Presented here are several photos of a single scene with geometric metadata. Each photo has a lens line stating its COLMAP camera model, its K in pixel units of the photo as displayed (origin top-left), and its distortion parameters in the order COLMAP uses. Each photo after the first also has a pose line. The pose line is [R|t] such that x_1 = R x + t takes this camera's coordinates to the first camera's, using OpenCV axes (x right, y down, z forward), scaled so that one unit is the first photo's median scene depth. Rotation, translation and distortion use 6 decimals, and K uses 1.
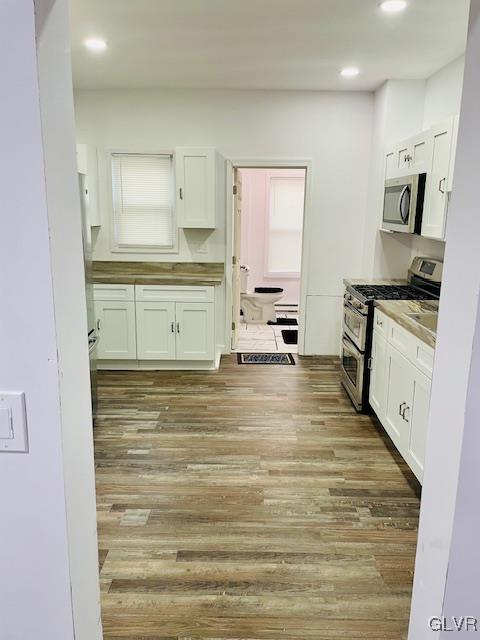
lens RADIAL K [[484.3, 0, 241.0], [0, 484.3, 320.2], [0, 0, 1]] dist [0.072002, -0.080522]
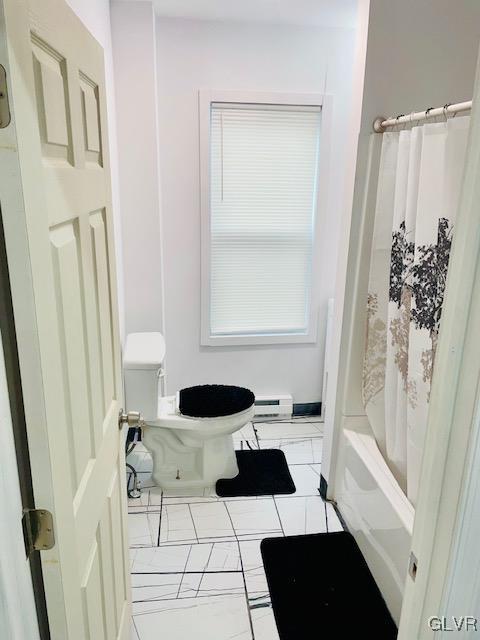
lens RADIAL K [[500.6, 0, 240.0], [0, 500.6, 317.6], [0, 0, 1]] dist [-0.001098, -0.000251]
pose [[0.991250, -0.041546, 0.125292, 0.052748], [0.034094, 0.997552, 0.061048, -0.280185], [-0.127522, -0.056242, 0.990240, 1.117999]]
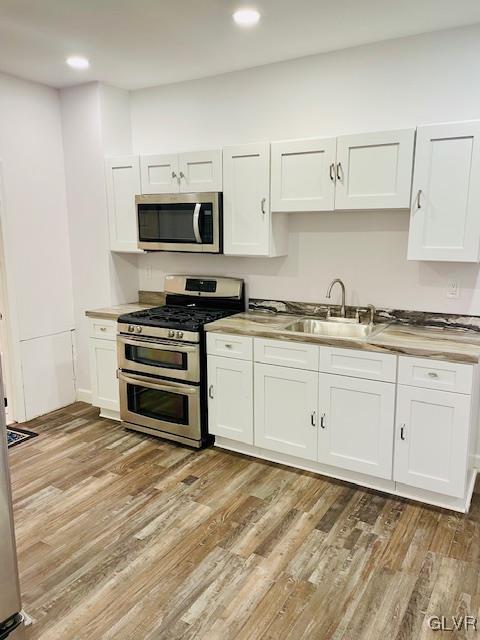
lens RADIAL K [[484.3, 0, 245.7], [0, 484.3, 318.2], [0, 0, 1]] dist [0.072002, -0.080522]
pose [[0.498714, -0.175768, 0.848758, -0.441067], [0.200572, 0.976047, 0.084276, -0.109076], [-0.843241, 0.128207, 0.522022, 0.419197]]
